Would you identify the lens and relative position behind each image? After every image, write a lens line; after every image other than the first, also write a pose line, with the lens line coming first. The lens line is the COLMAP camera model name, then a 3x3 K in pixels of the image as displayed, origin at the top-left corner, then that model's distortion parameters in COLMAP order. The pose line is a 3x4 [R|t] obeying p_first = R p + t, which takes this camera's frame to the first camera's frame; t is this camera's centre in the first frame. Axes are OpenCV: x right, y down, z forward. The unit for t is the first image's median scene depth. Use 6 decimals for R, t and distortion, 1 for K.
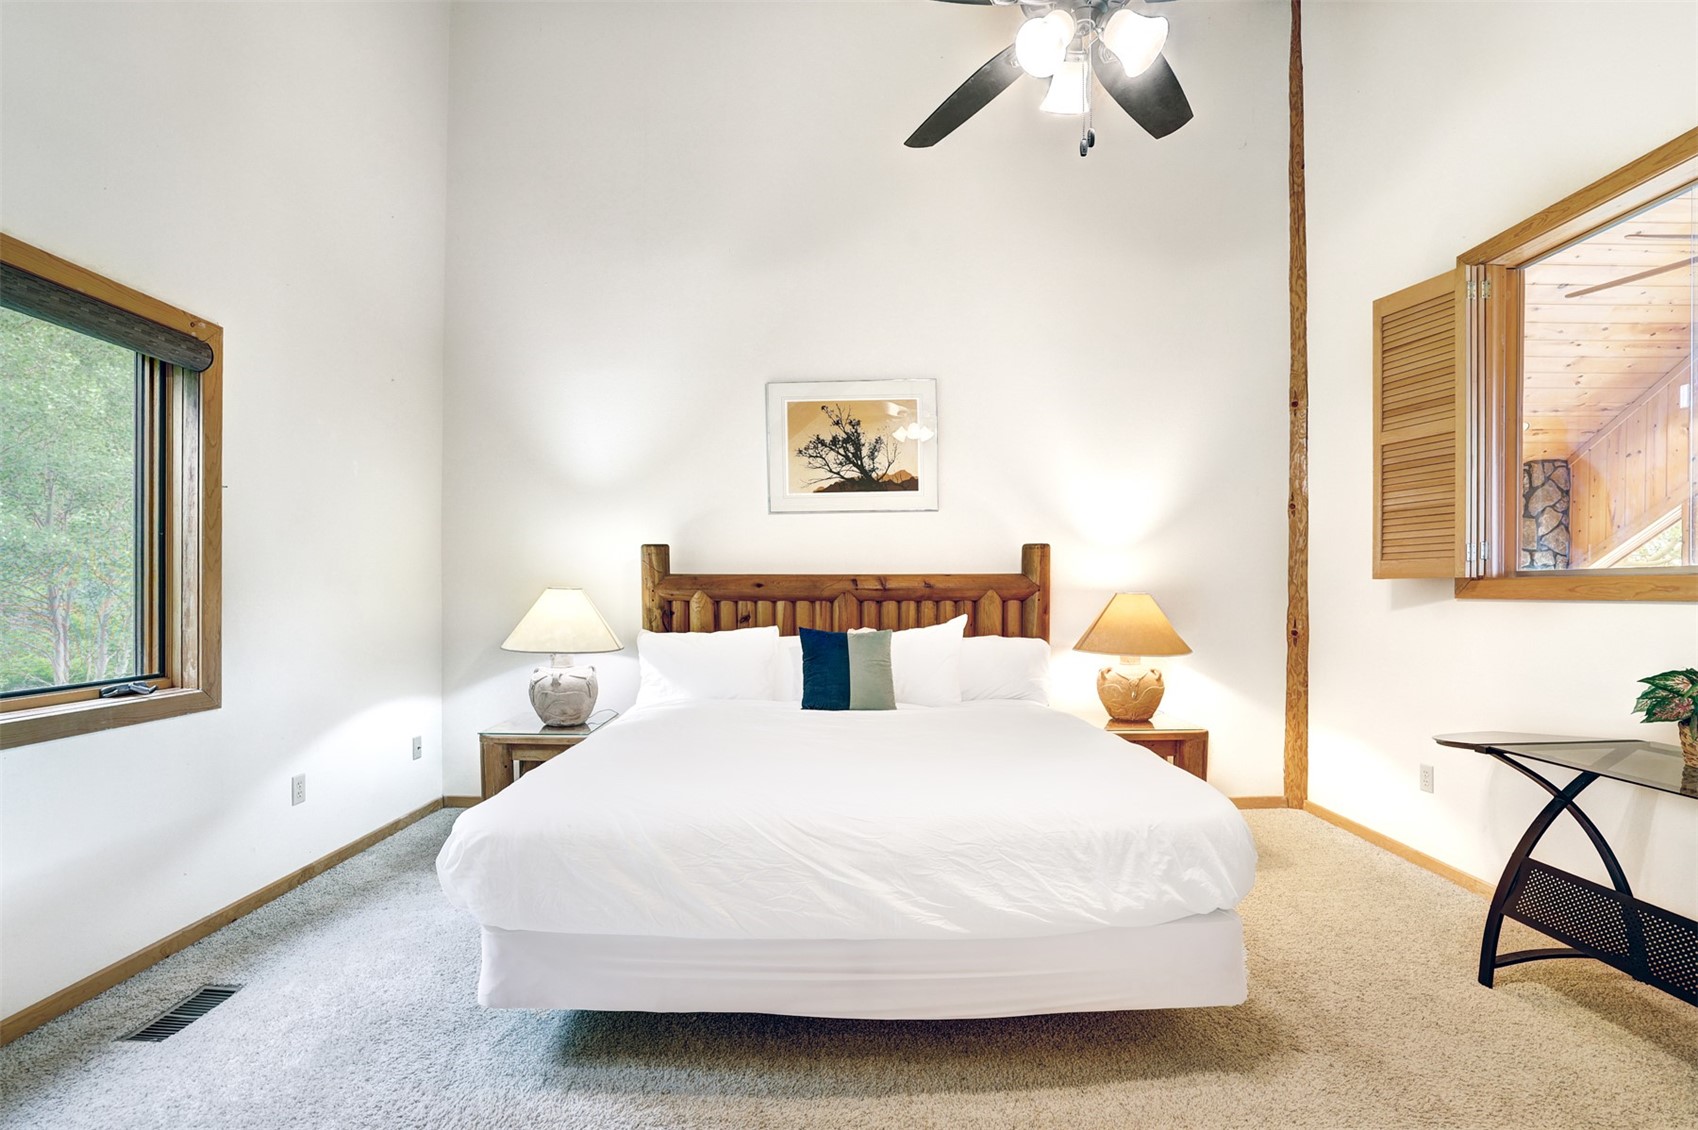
lens RADIAL K [[771.3, 0, 816.6], [0, 771.3, 597.7], [0, 0, 1]] dist [-0.033531, 0.006737]
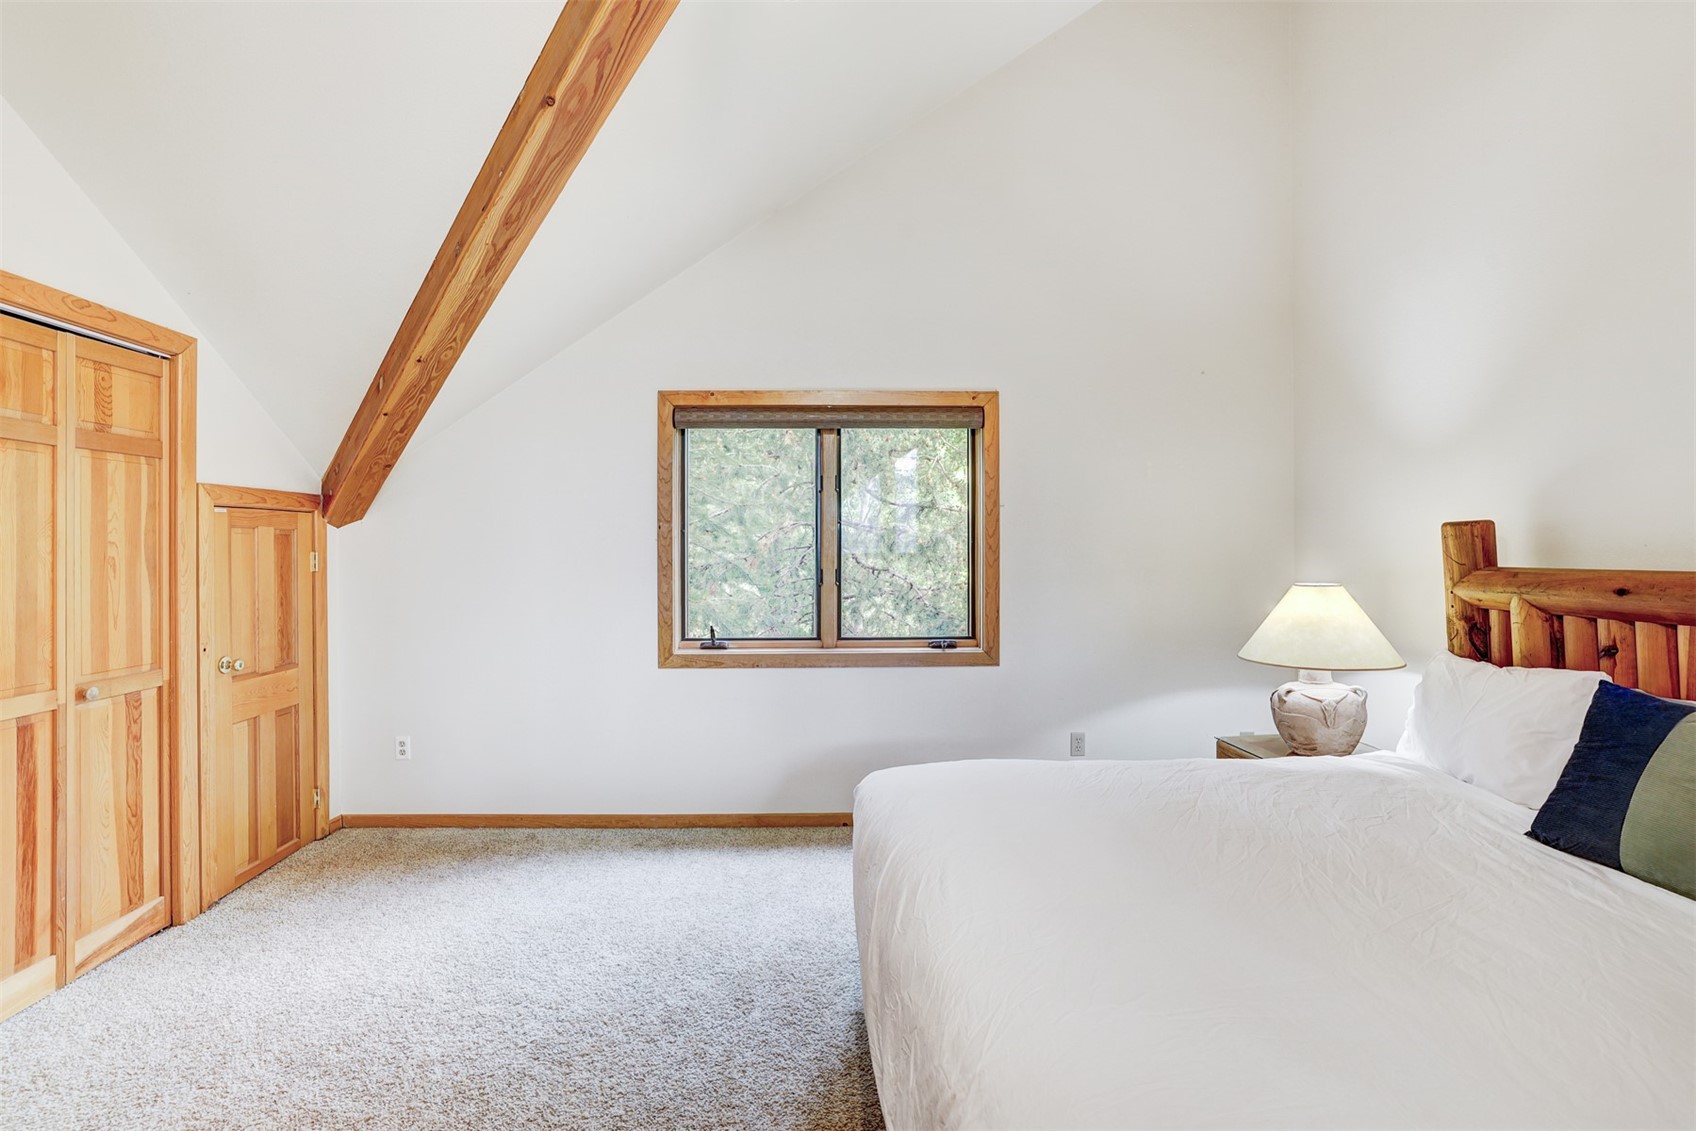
lens RADIAL K [[792.4, 0, 851.3], [0, 792.4, 554.8], [0, 0, 1]] dist [-0.002044, 0.000697]
pose [[0.056405, 0.003790, -0.998401, 0.438539], [-0.001555, 0.999992, 0.003708, -0.042945], [0.998407, 0.001343, 0.056410, 0.439955]]
